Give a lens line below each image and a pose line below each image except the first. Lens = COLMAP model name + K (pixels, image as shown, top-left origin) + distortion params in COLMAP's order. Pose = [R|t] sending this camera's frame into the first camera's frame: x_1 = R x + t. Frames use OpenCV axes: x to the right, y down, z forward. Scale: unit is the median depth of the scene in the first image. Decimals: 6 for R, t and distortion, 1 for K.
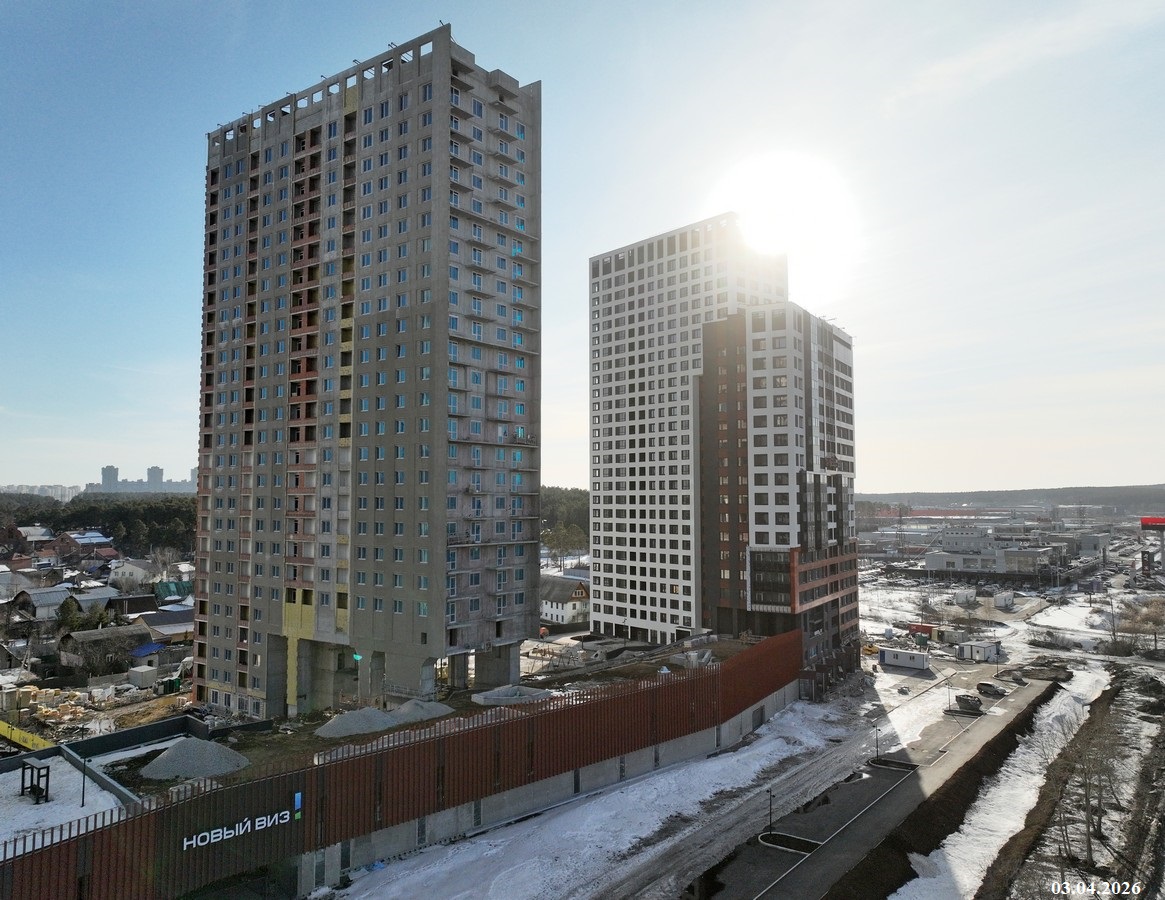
lens RADIAL K [[856.3, 0, 568.0], [0, 856.3, 446.1], [0, 0, 1]] dist [-0.007898, 0.016696]
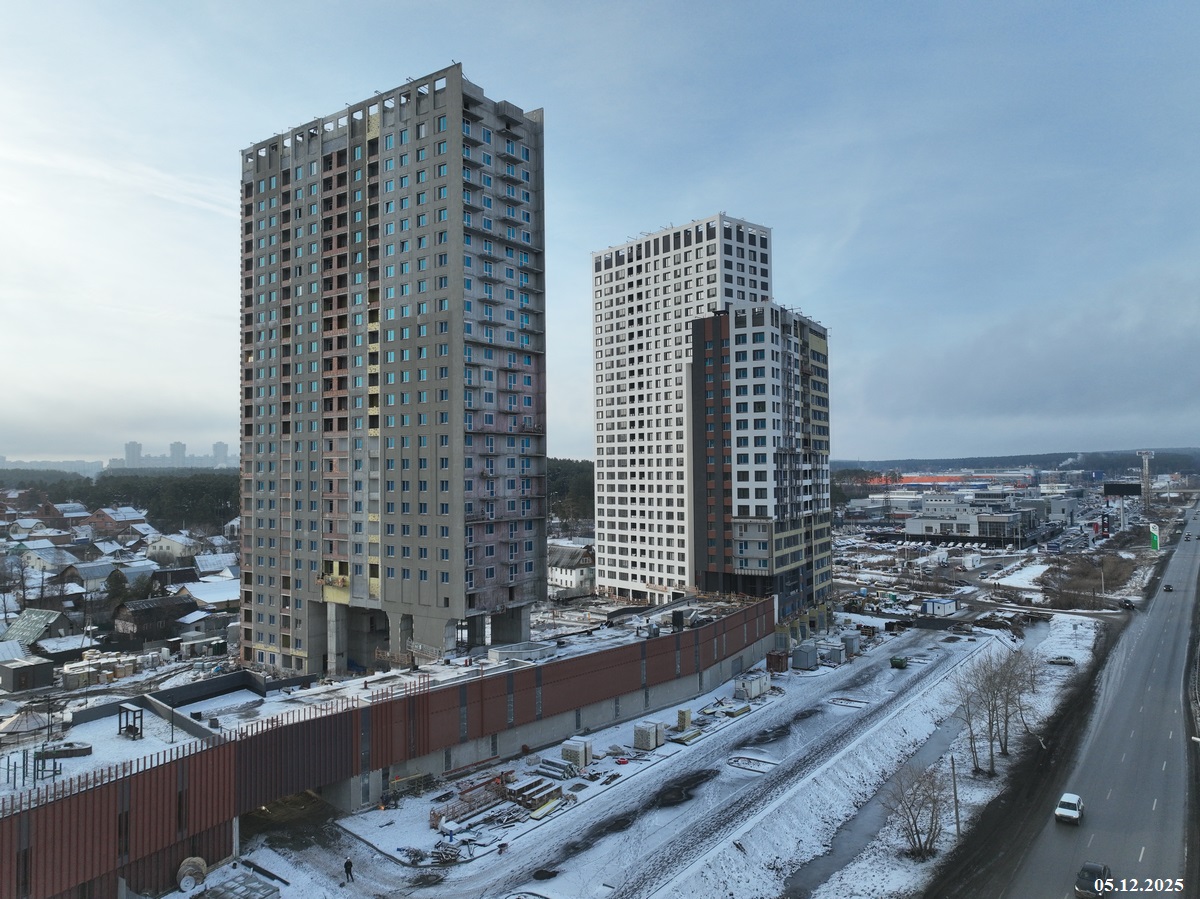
lens RADIAL K [[828.7, 0, 604.7], [0, 828.7, 445.6], [0, 0, 1]] dist [-0.002455, 0.006022]
pose [[0.999537, -0.009337, 0.028963, 0.013361], [0.008334, 0.999368, 0.034565, -0.020946], [-0.029267, -0.034308, 0.998983, -0.103311]]
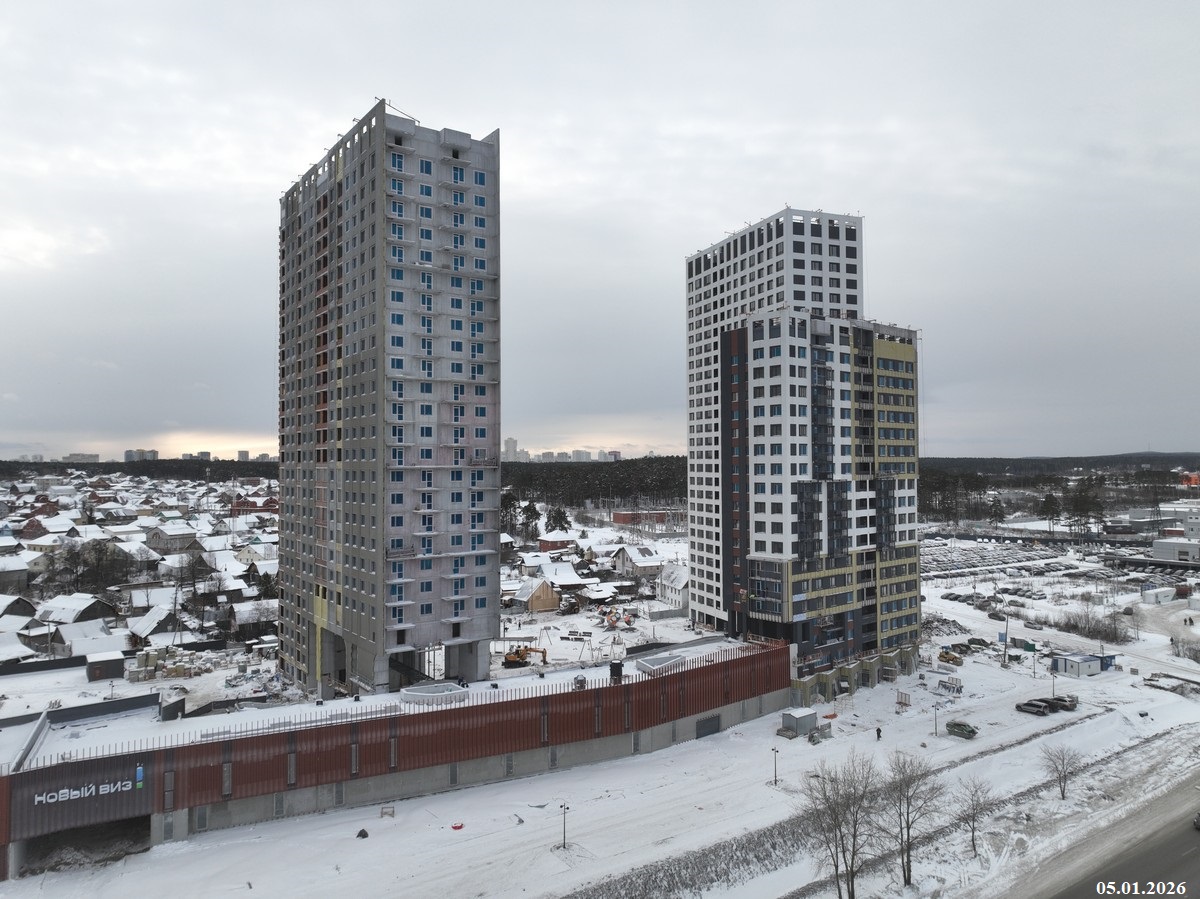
lens RADIAL K [[828.7, 0, 615.8], [0, 828.7, 445.2], [0, 0, 1]] dist [-0.002455, 0.006022]
pose [[0.953363, -0.011850, -0.301595, 0.417123], [0.024582, 0.998958, 0.038456, -0.062131], [0.300825, -0.044076, 0.952660, 0.025076]]
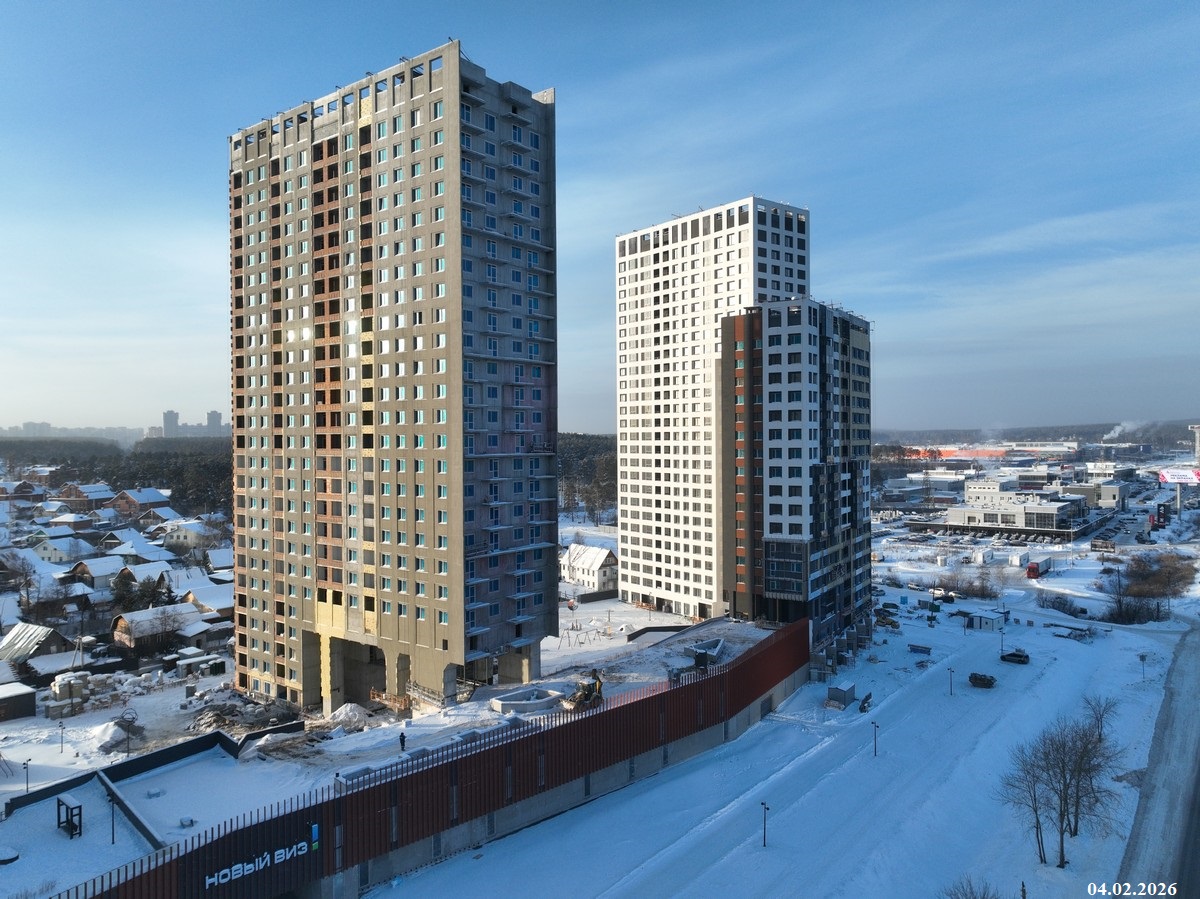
lens RADIAL K [[828.7, 0, 605.1], [0, 828.7, 443.5], [0, 0, 1]] dist [-0.002455, 0.006022]
pose [[0.999931, -0.006322, -0.009943, 0.034441], [0.007025, 0.997356, 0.072335, -0.080677], [0.009459, -0.072400, 0.997331, 0.000750]]
